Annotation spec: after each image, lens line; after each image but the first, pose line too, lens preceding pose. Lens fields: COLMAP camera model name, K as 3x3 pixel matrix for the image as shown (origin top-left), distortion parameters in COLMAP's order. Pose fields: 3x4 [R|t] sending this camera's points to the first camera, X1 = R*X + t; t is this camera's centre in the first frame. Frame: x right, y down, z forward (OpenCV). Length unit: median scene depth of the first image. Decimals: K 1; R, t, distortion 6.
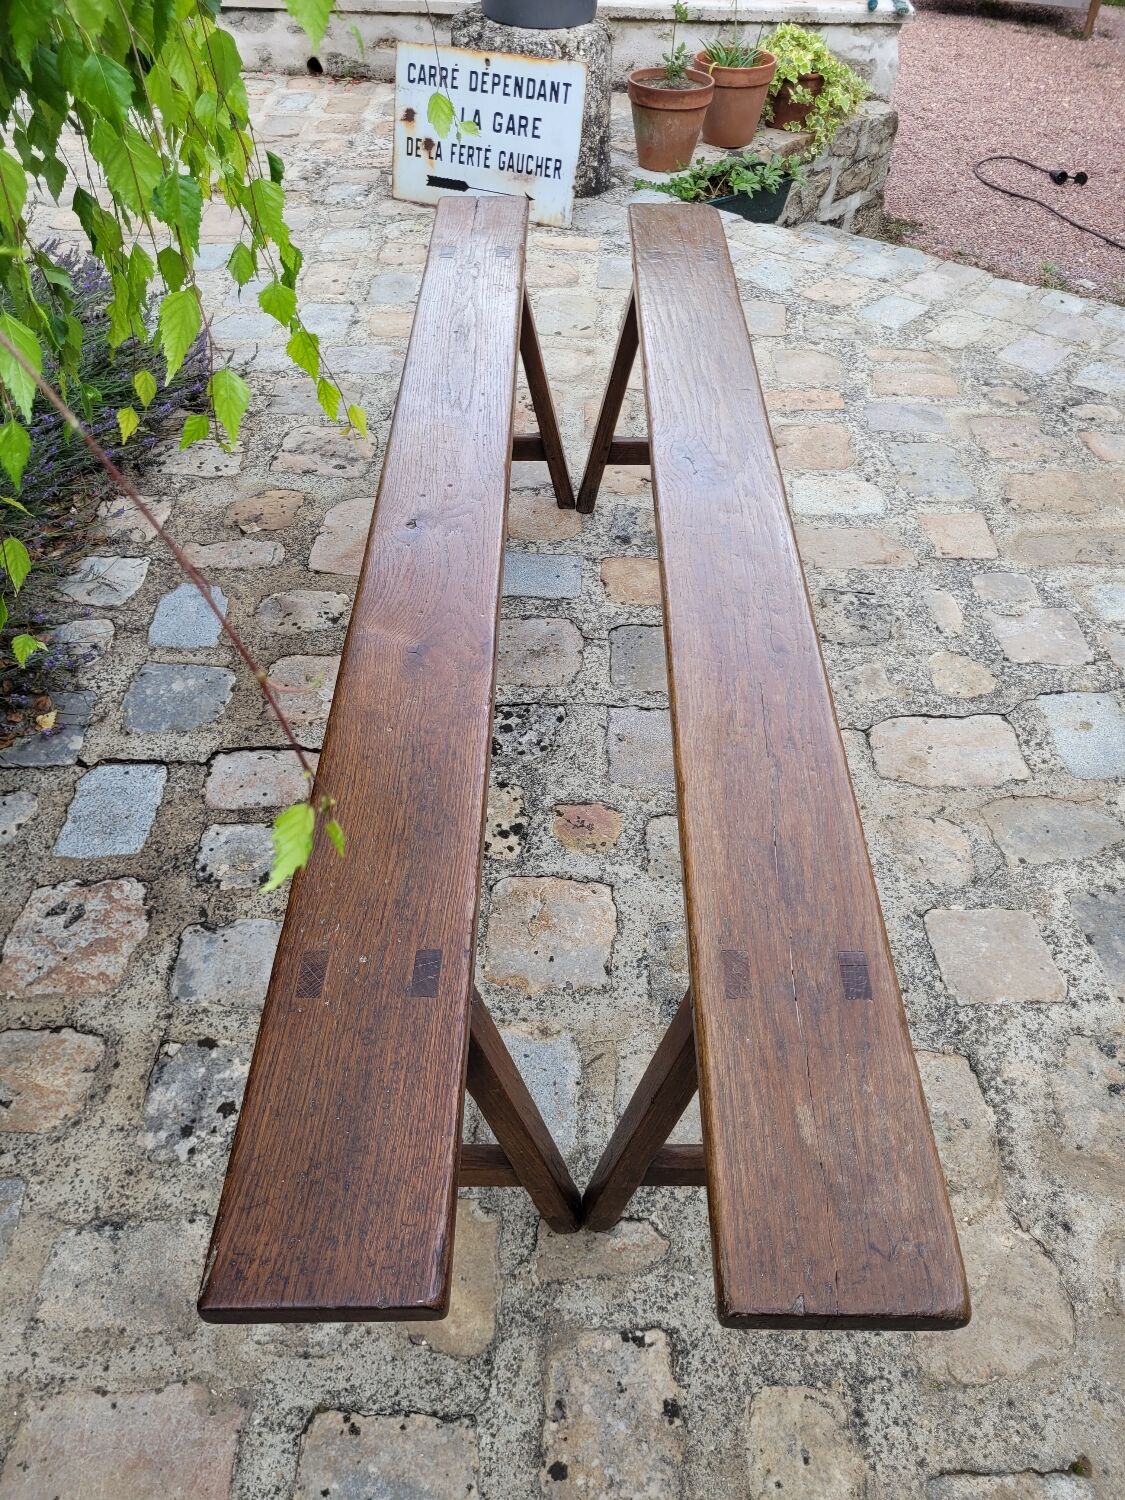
lens RADIAL K [[1129.3, 0, 560.6], [0, 1129.3, 764.6], [0, 0, 1]] dist [0.046477, -0.041996]
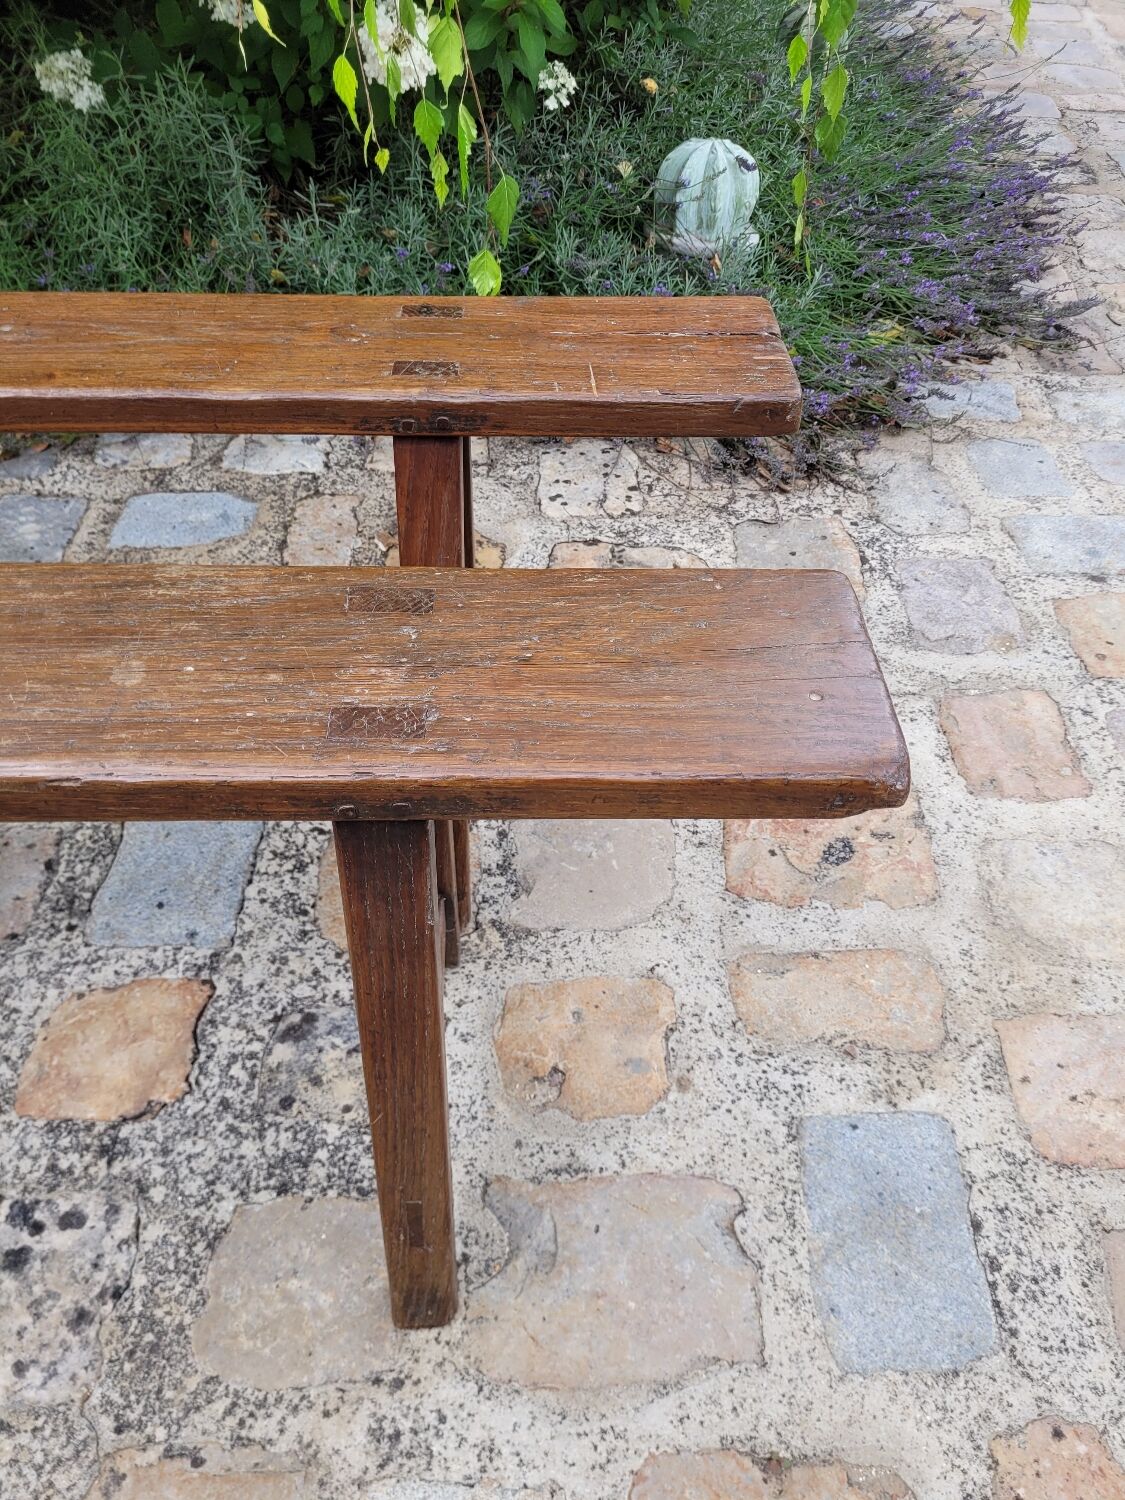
lens RADIAL K [[1144.2, 0, 570.3], [0, 1144.2, 776.1], [0, 0, 1]] dist [0.033447, -0.038451]
pose [[0.052819, 0.715484, -0.696629, 0.456954], [-0.732758, 0.501710, 0.459731, -0.803116], [0.678436, 0.486178, 0.550777, 1.169469]]
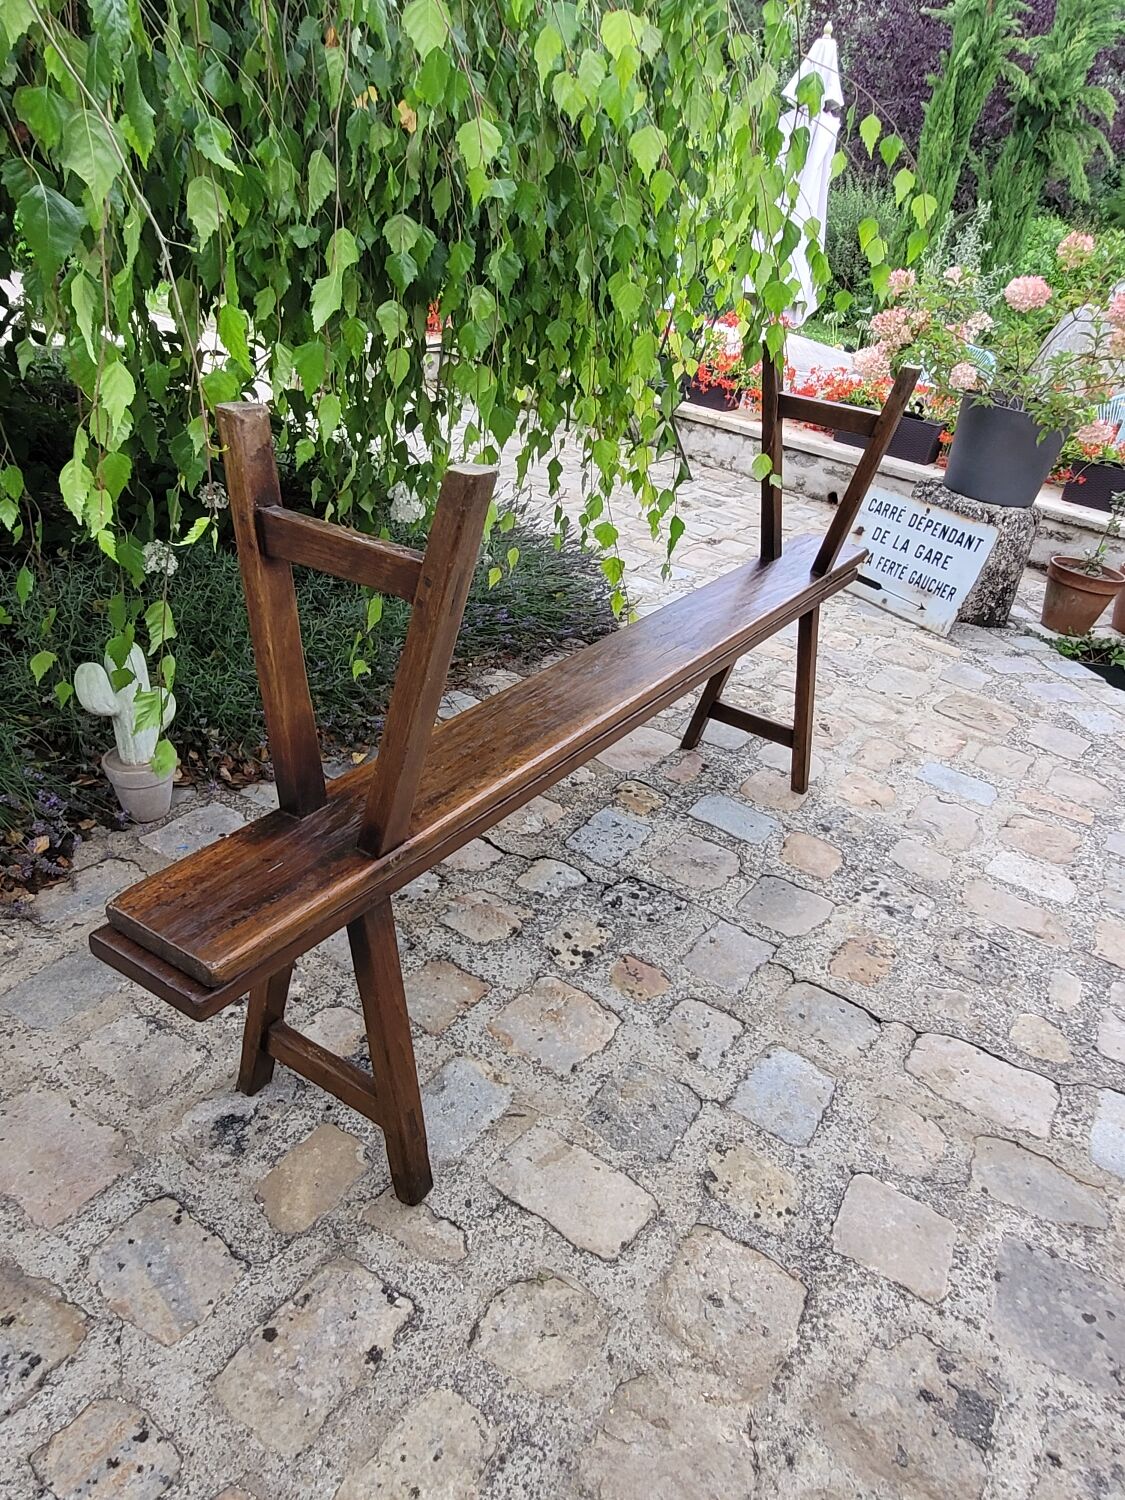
lens RADIAL K [[1019.4, 0, 567.5], [0, 1019.4, 755.9], [0, 0, 1]] dist [0.001728, -0.000969]
pose [[0.837081, 0.355562, -0.415778, 0.371586], [-0.470447, 0.855752, -0.215331, 0.138103], [0.279240, 0.375851, 0.883607, -0.067179]]
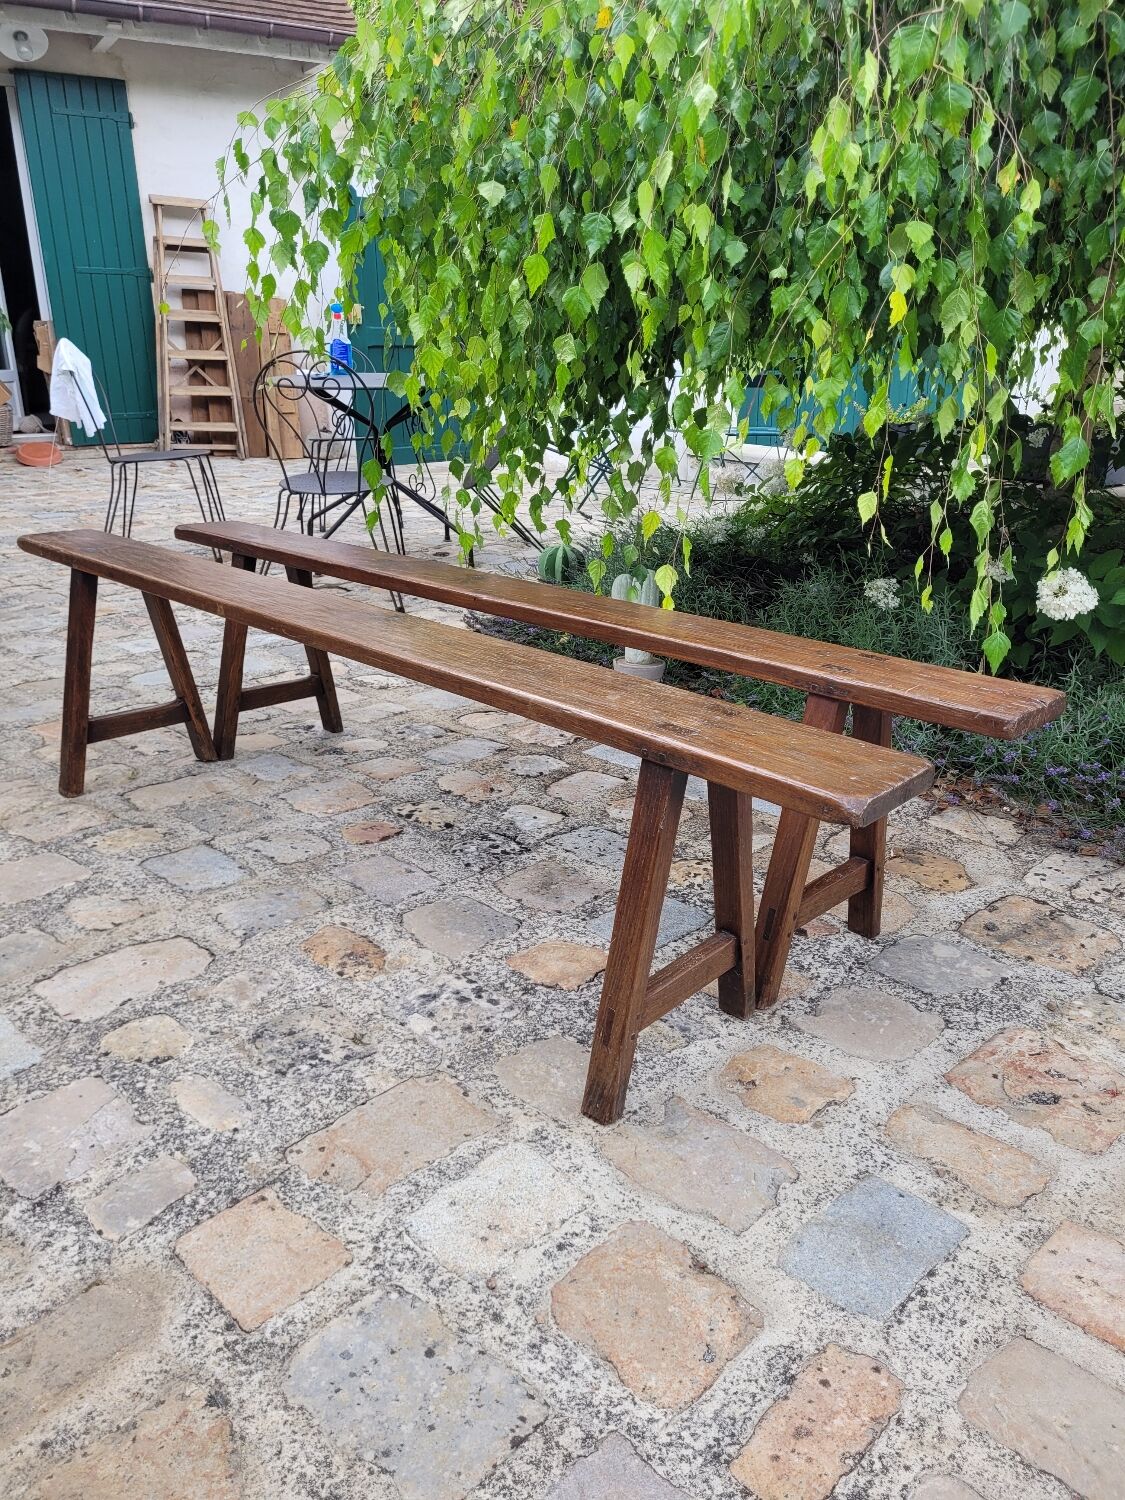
lens RADIAL K [[1129.3, 0, 577.6], [0, 1129.3, 724.5], [0, 0, 1]] dist [0.046477, -0.041996]
pose [[-0.667650, 0.226241, -0.709266, 0.869925], [-0.548241, 0.495123, 0.674006, -1.164646], [0.503663, 0.838849, -0.206534, 1.474522]]
